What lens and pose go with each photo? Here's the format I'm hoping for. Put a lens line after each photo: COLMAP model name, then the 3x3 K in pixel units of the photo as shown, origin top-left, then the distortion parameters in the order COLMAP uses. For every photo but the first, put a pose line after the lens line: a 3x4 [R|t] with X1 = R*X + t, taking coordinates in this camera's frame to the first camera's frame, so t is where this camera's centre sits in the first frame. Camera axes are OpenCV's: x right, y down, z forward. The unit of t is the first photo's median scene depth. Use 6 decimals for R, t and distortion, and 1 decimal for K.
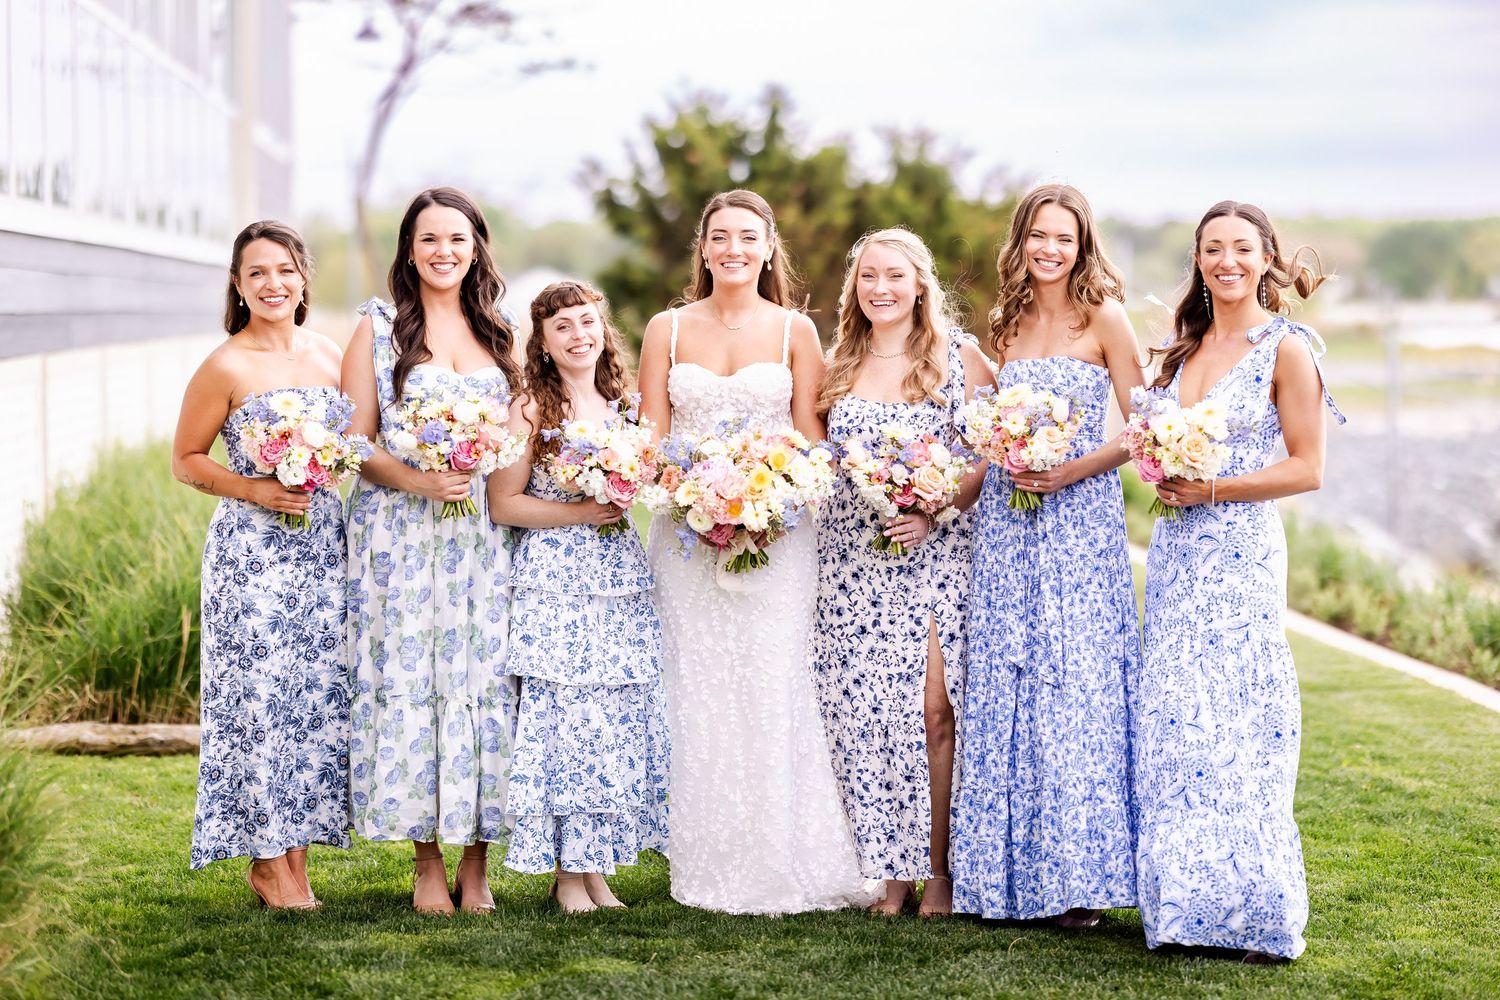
lens RADIAL K [[3704.2, 0, 746.8], [0, 3704.2, 420.9], [0, 0, 1]] dist [-0.007695, 1.069741]
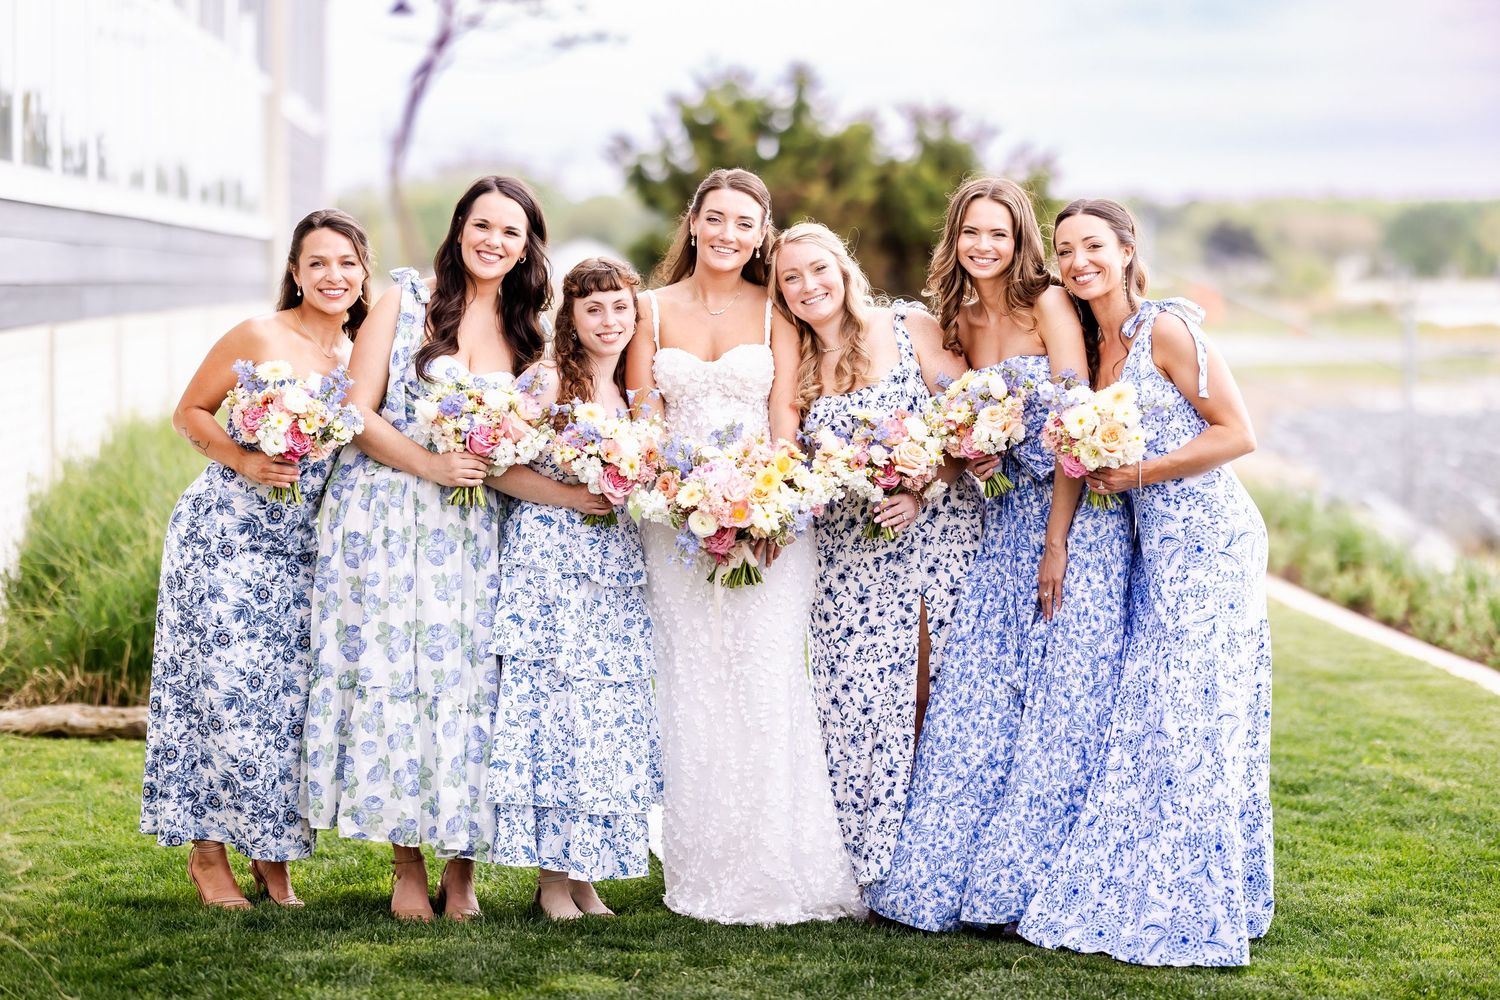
lens RADIAL K [[3574.2, 0, 749.1], [0, 3574.2, 458.6], [0, 0, 1]] dist [0.010675, 0.561530]
pose [[0.999922, 0.009110, -0.008535, 0.006892], [-0.008943, 0.999774, 0.019302, -0.003244], [0.008709, -0.019224, 0.999777, 0.060937]]
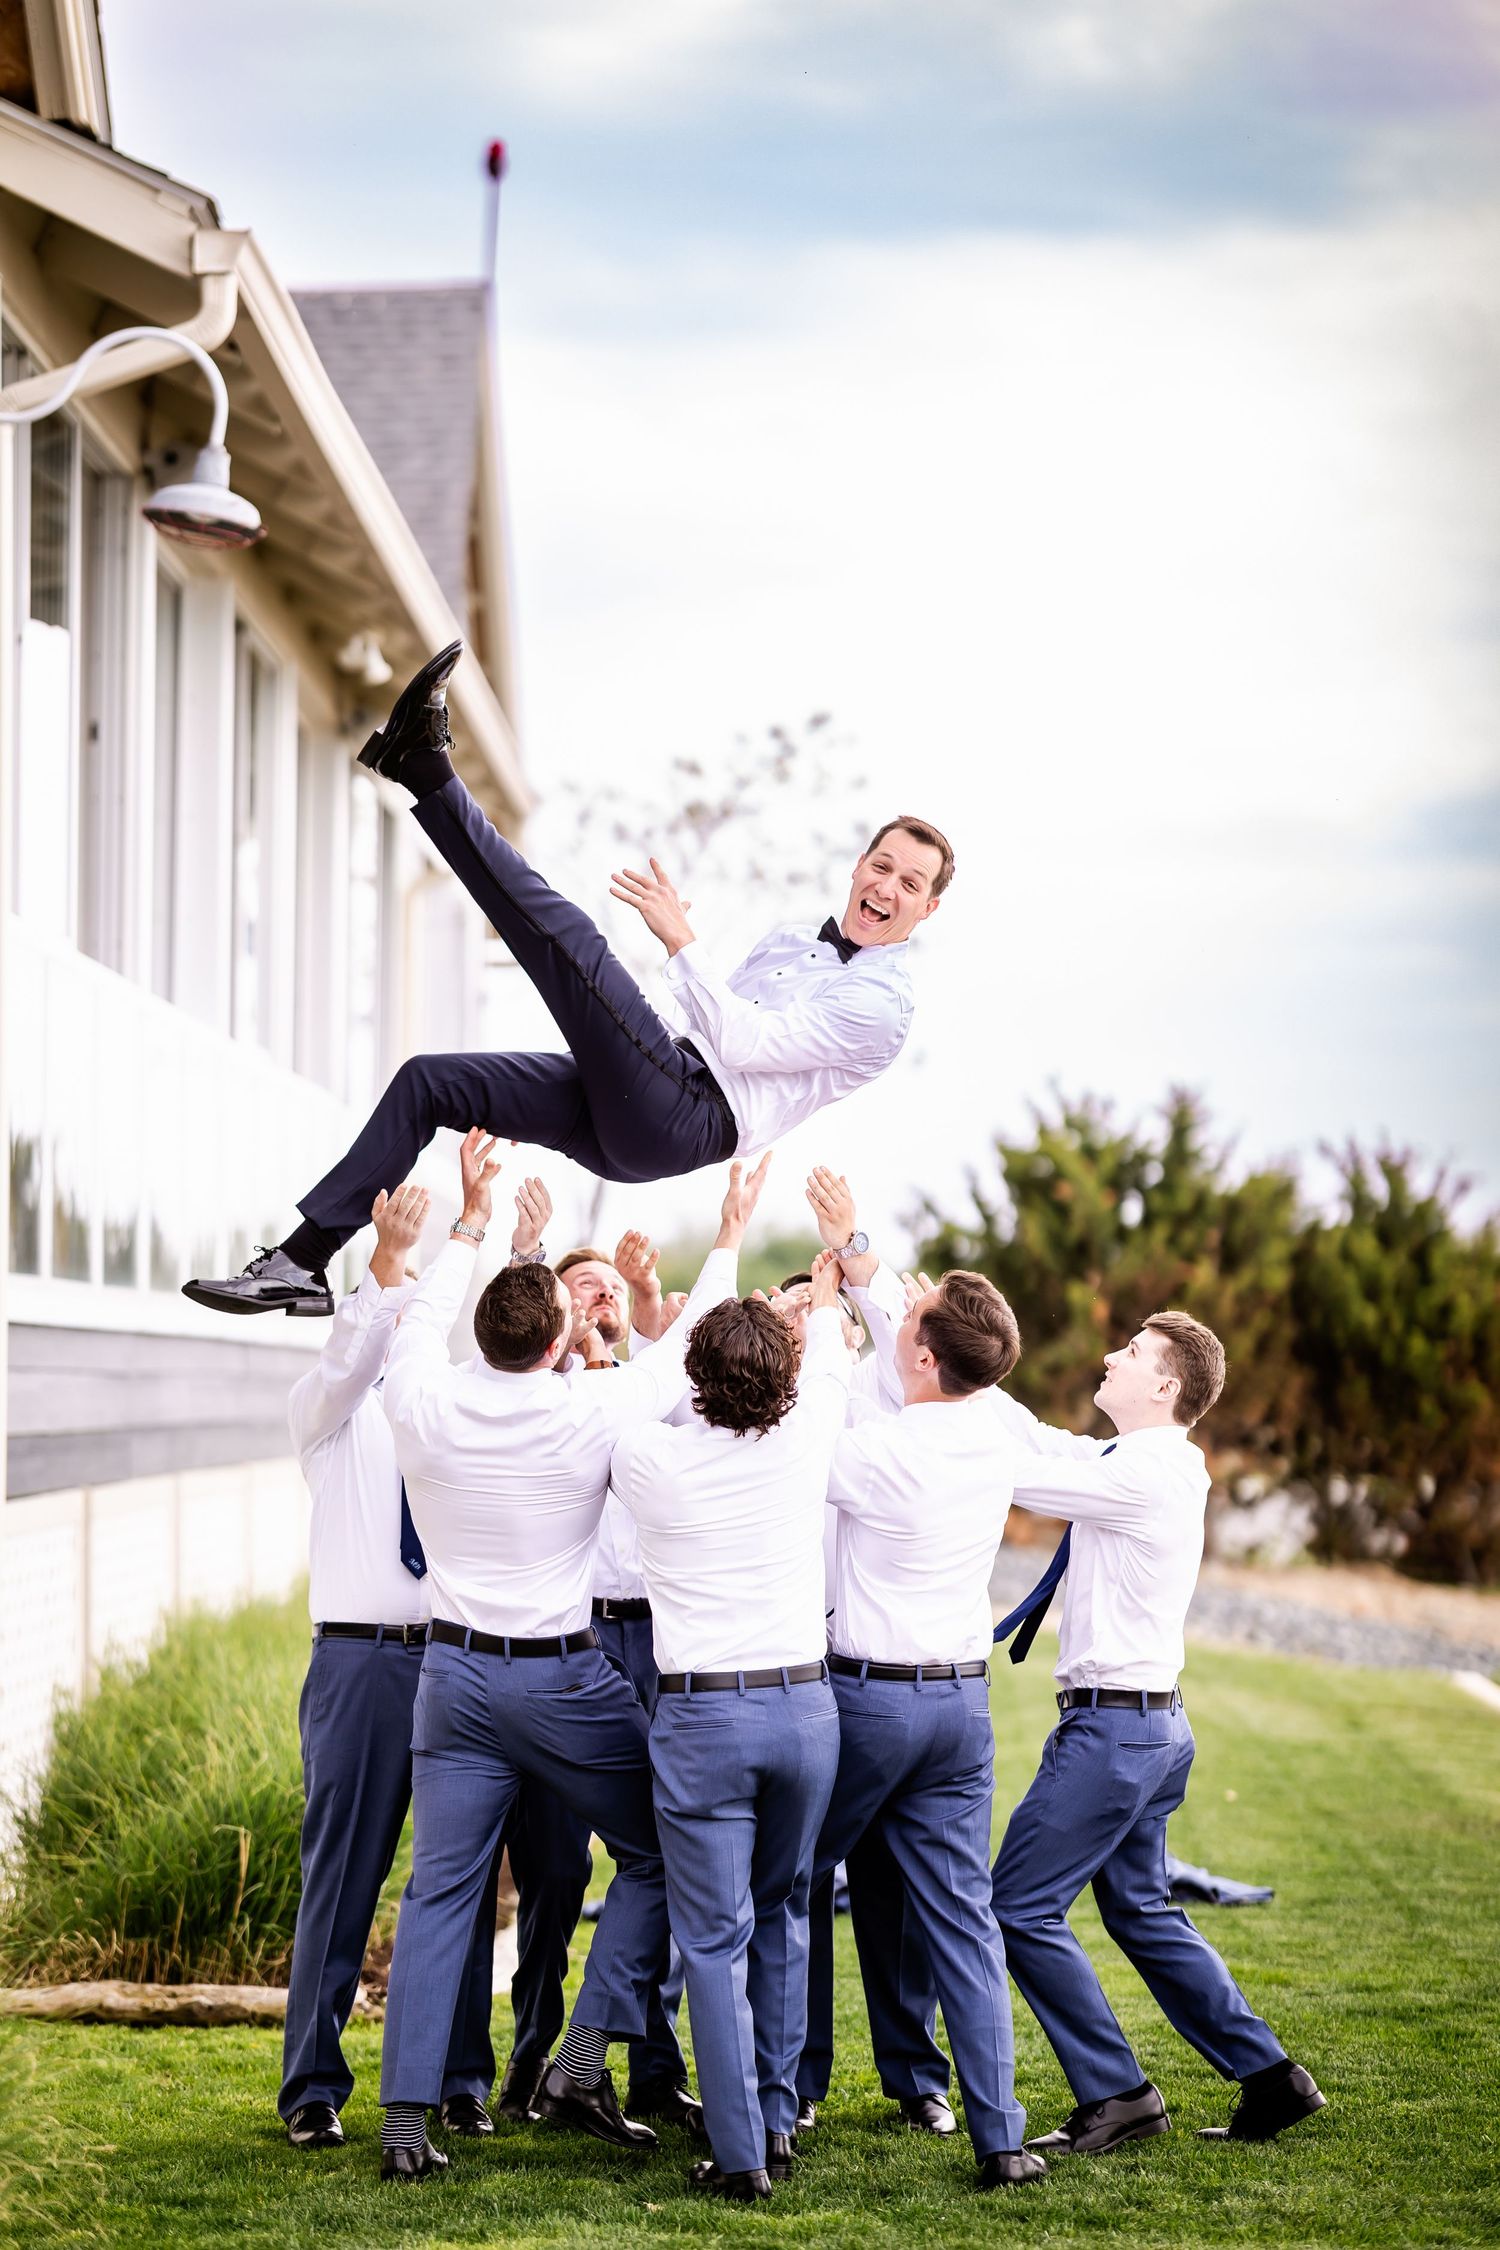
lens RADIAL K [[5556.4, 0, 750.0], [0, 5556.4, 1125.0], [0, 0, 1]] dist [-0.007695, 1.069741]
pose [[0.996560, -0.004320, -0.082762, 0.046183], [-0.002281, 0.996833, -0.079496, -0.002859], [0.082844, 0.079412, 0.993394, -0.130180]]
